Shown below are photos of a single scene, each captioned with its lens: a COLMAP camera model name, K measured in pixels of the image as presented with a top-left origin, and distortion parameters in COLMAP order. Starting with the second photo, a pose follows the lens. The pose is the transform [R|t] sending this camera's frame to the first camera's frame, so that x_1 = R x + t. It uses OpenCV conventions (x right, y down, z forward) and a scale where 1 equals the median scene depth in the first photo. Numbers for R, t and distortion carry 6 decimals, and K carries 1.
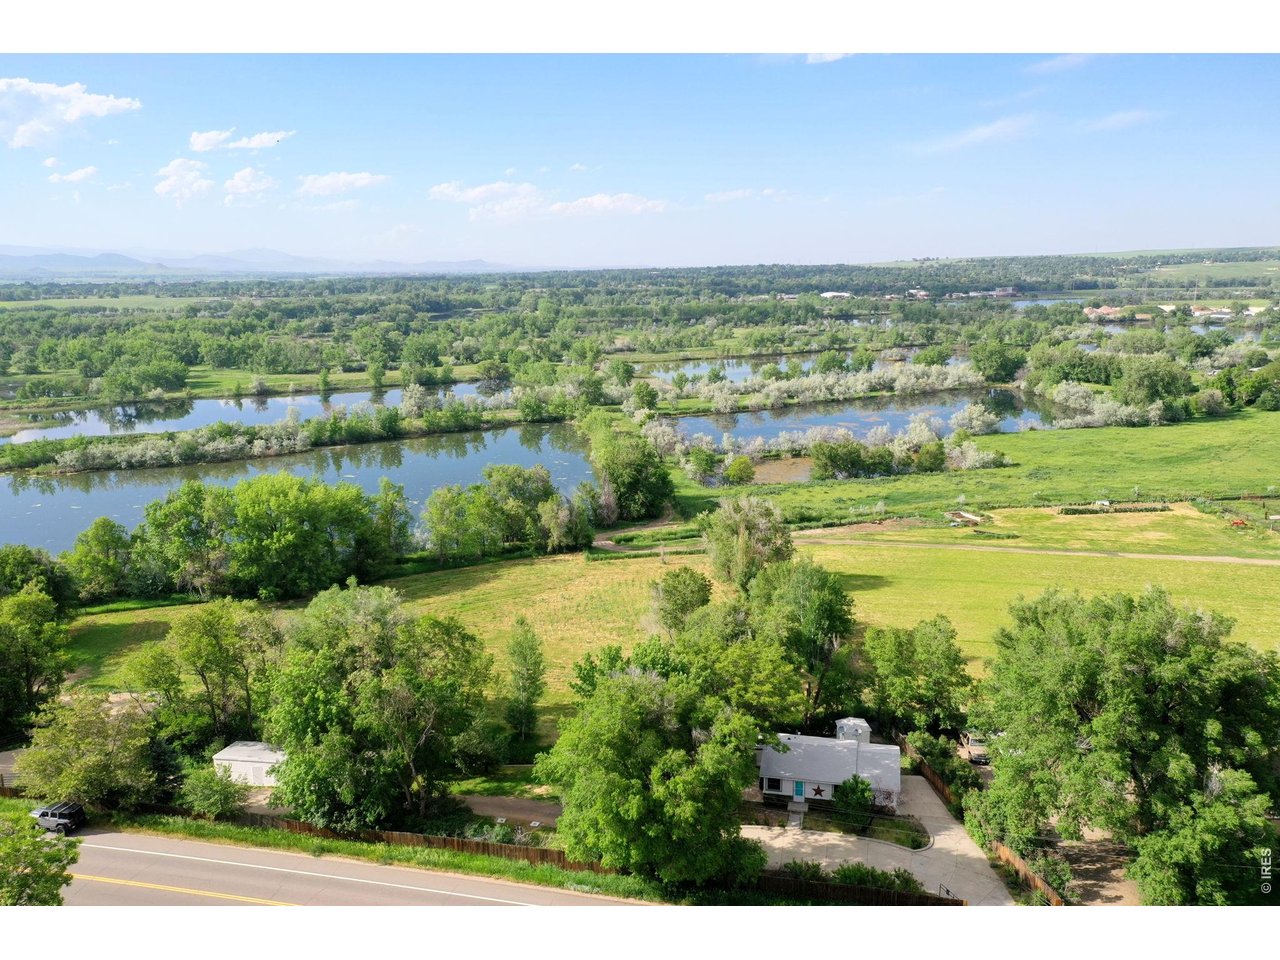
lens RADIAL K [[993.6, 0, 633.2], [0, 993.6, 476.4], [0, 0, 1]] dist [-0.000507, -0.003448]
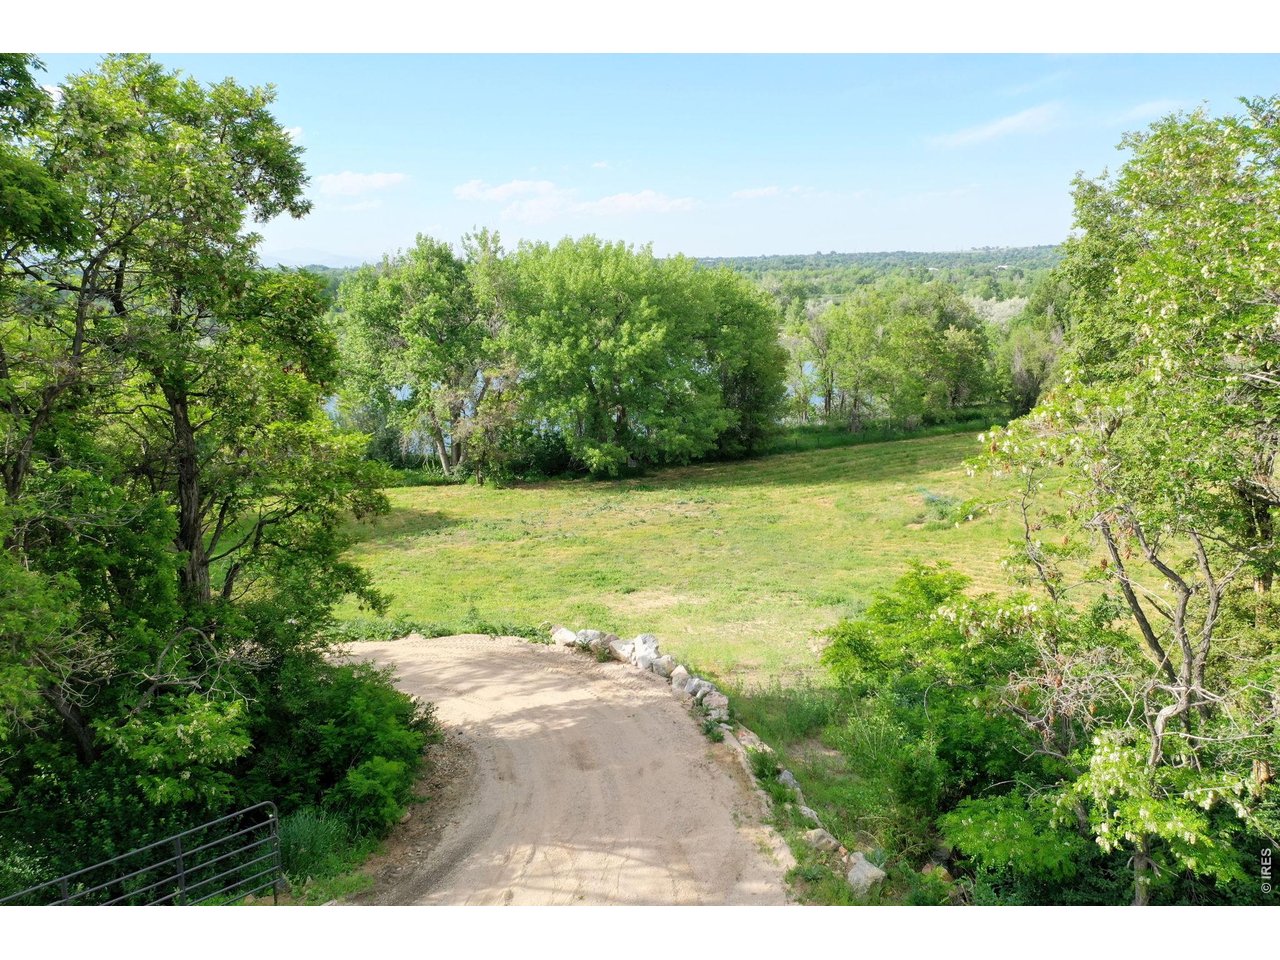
lens RADIAL K [[993.6, 0, 641.4], [0, 993.6, 477.8], [0, 0, 1]] dist [-0.000507, -0.003448]
pose [[0.999509, 0.003565, -0.031135, -0.148778], [-0.003470, 0.999989, 0.003102, 0.056154], [0.031146, -0.002992, 0.999510, 0.233217]]
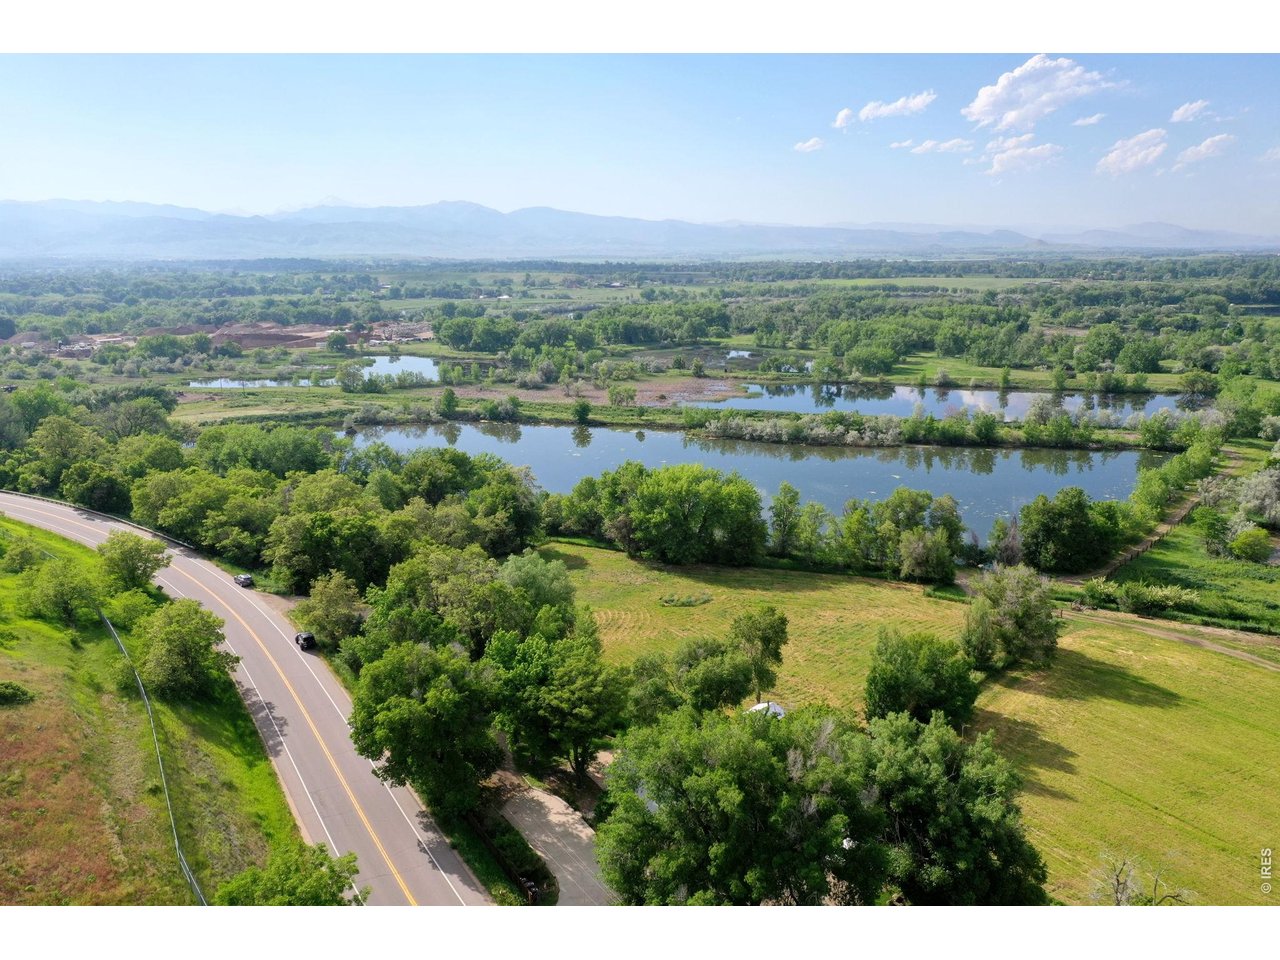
lens RADIAL K [[993.6, 0, 647.1], [0, 993.6, 478.2], [0, 0, 1]] dist [-0.000507, -0.003448]
pose [[0.689098, 0.162838, -0.706136, 0.235258], [-0.144790, 0.985717, 0.086013, -0.040964], [0.710057, 0.042970, 0.702832, 0.038277]]
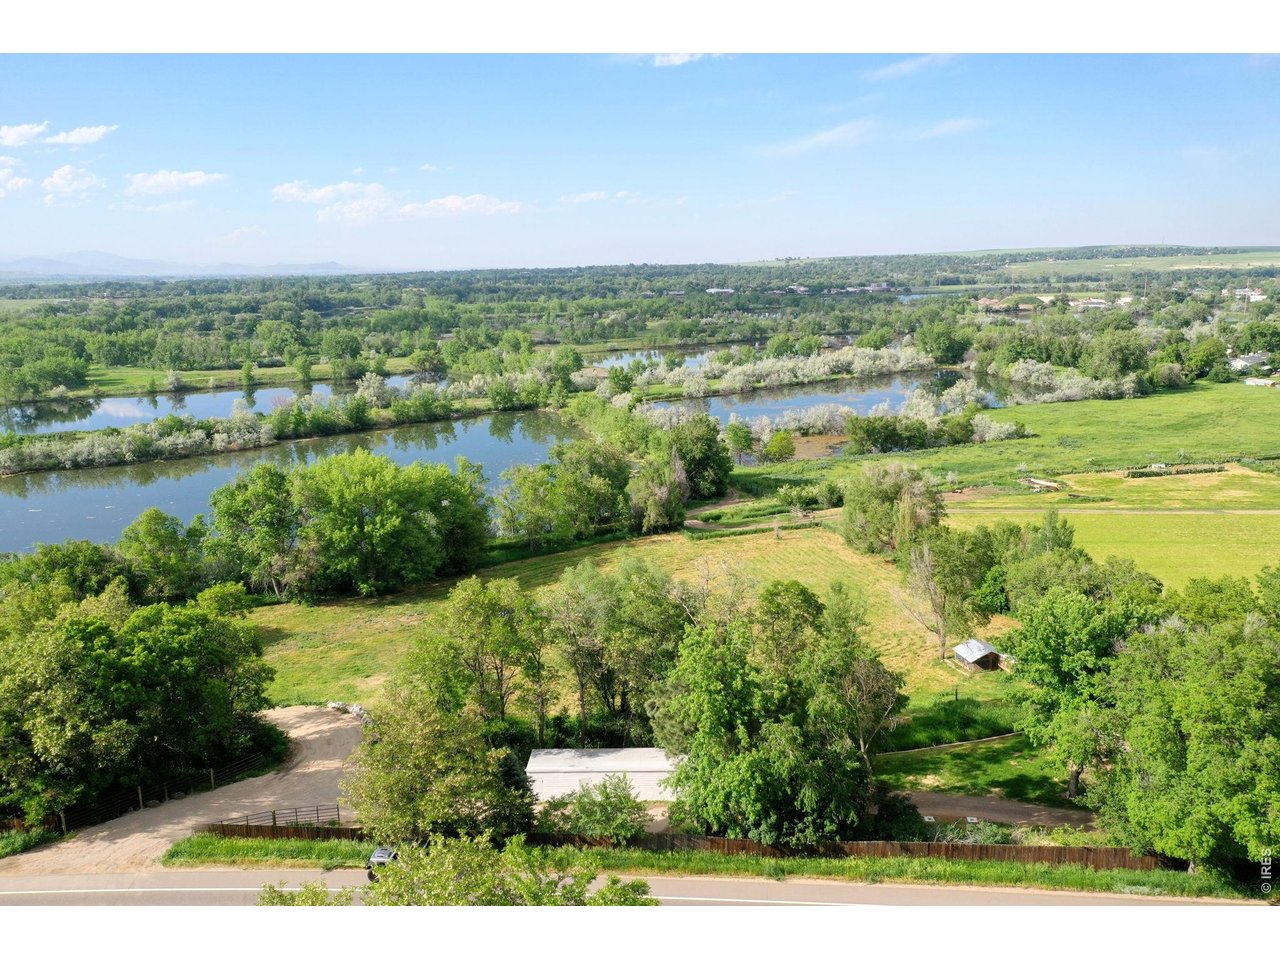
lens RADIAL K [[993.6, 0, 633.8], [0, 993.6, 481.2], [0, 0, 1]] dist [-0.000507, -0.003448]
pose [[0.990491, -0.032175, 0.133763, -0.112144], [0.031790, 0.999482, 0.005013, 0.012396], [-0.133855, -0.000713, 0.991001, 0.049704]]
